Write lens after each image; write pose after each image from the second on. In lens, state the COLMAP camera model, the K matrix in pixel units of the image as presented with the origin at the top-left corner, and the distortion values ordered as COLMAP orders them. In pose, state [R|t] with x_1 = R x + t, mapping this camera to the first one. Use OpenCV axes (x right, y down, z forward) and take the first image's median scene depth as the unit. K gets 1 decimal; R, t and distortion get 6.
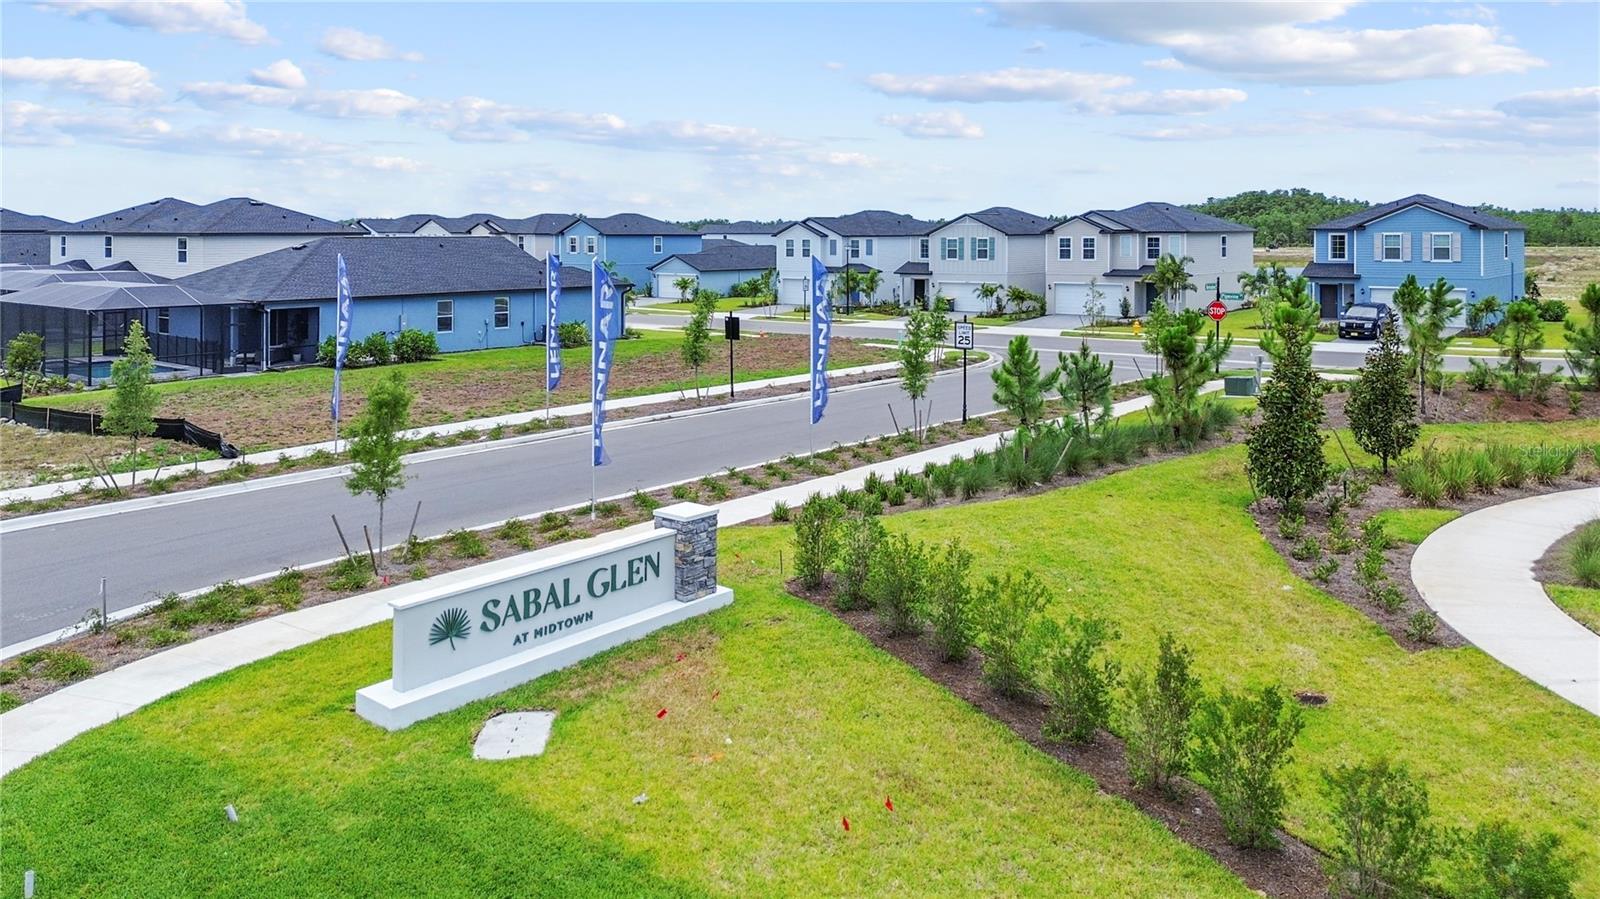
lens RADIAL K [[1133.6, 0, 800.0], [0, 1133.6, 449.5], [0, 0, 1]] dist [0.071671, -0.065006]
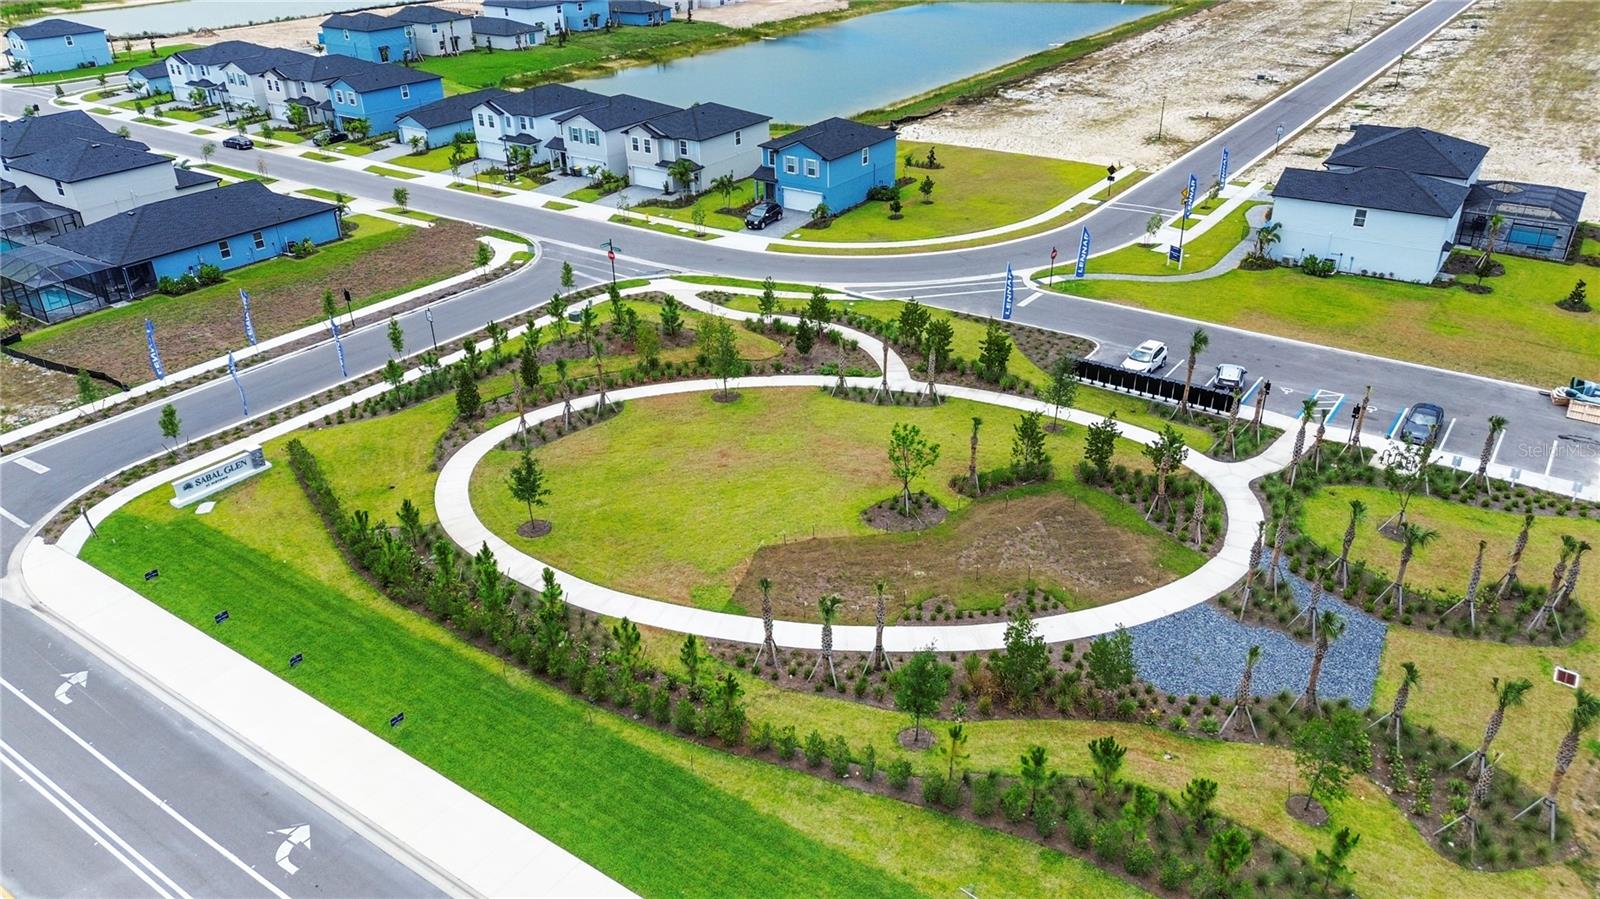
lens RADIAL K [[1133.6, 0, 800.0], [0, 1133.6, 449.5], [0, 0, 1]] dist [0.071671, -0.065006]
pose [[0.997494, -0.046029, 0.053735, 0.970350], [0.027609, 0.952476, 0.303361, -0.671994], [-0.065145, -0.301118, 0.951359, -1.795030]]
